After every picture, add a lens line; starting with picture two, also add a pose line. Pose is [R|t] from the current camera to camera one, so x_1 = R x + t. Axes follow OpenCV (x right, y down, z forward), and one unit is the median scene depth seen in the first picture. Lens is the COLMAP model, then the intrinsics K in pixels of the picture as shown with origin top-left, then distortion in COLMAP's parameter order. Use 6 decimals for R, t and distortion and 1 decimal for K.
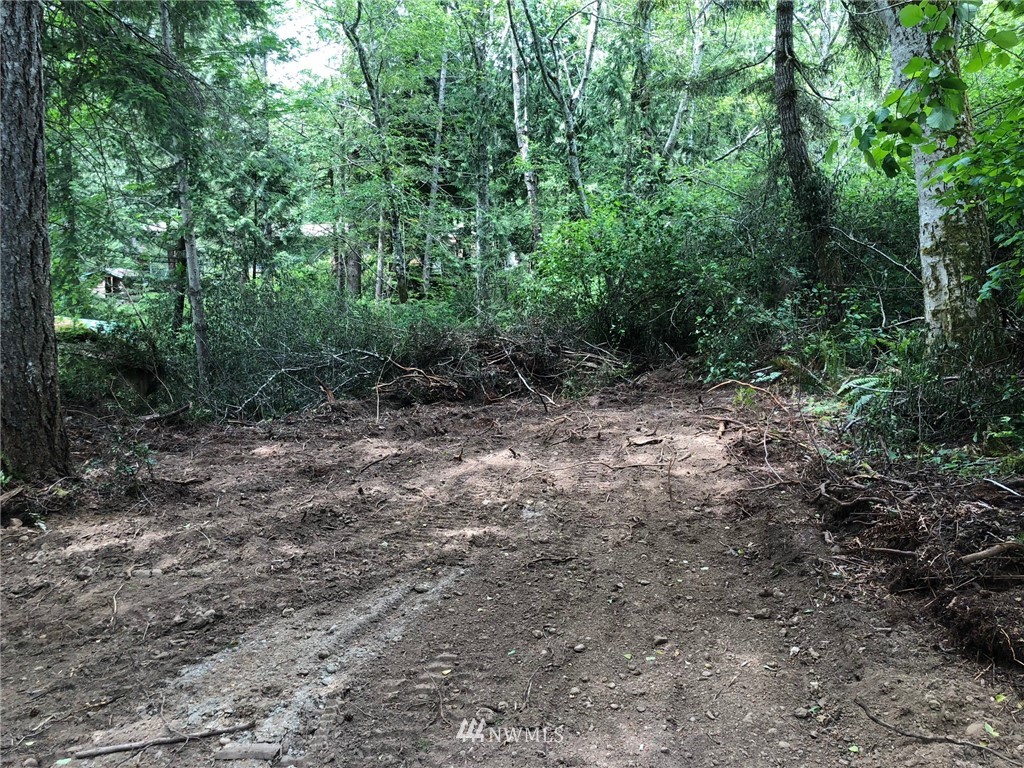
lens RADIAL K [[870.3, 0, 512.0], [0, 870.3, 384.0], [0, 0, 1]] dist [0.046243, -0.008224]
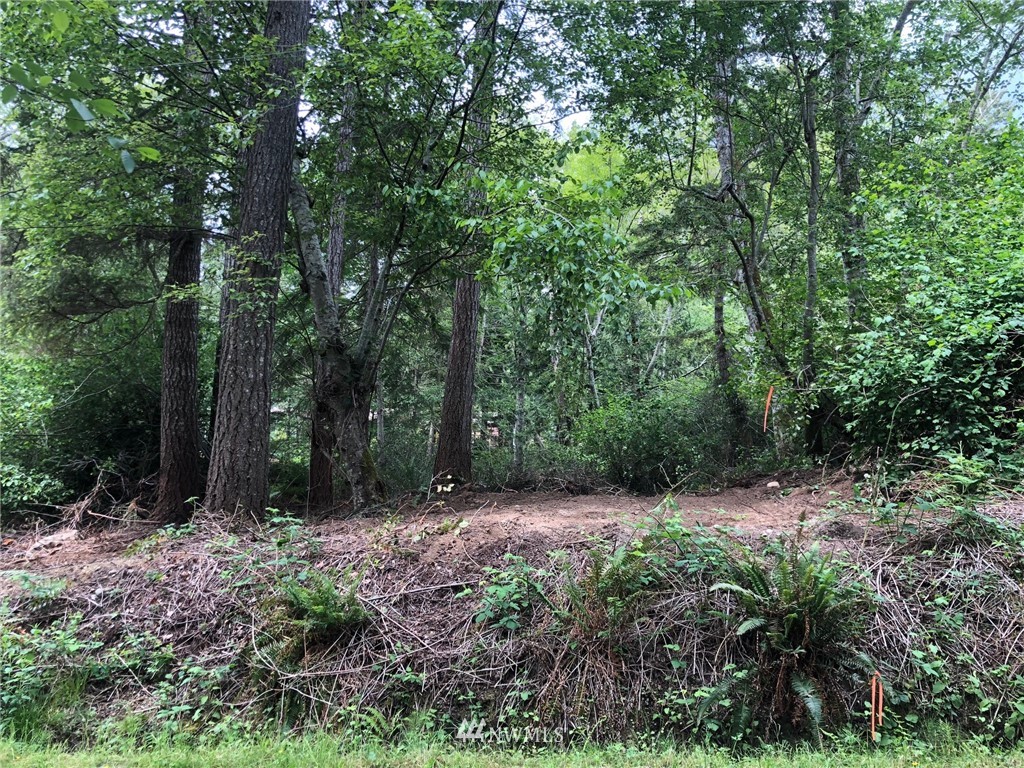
lens RADIAL K [[870.3, 0, 512.0], [0, 870.3, 384.0], [0, 0, 1]] dist [0.046243, -0.008224]
pose [[0.998456, 0.039491, 0.039062, -0.177516], [-0.029775, 0.974183, -0.223790, 0.152984], [-0.046891, 0.222281, 0.973854, -0.674478]]
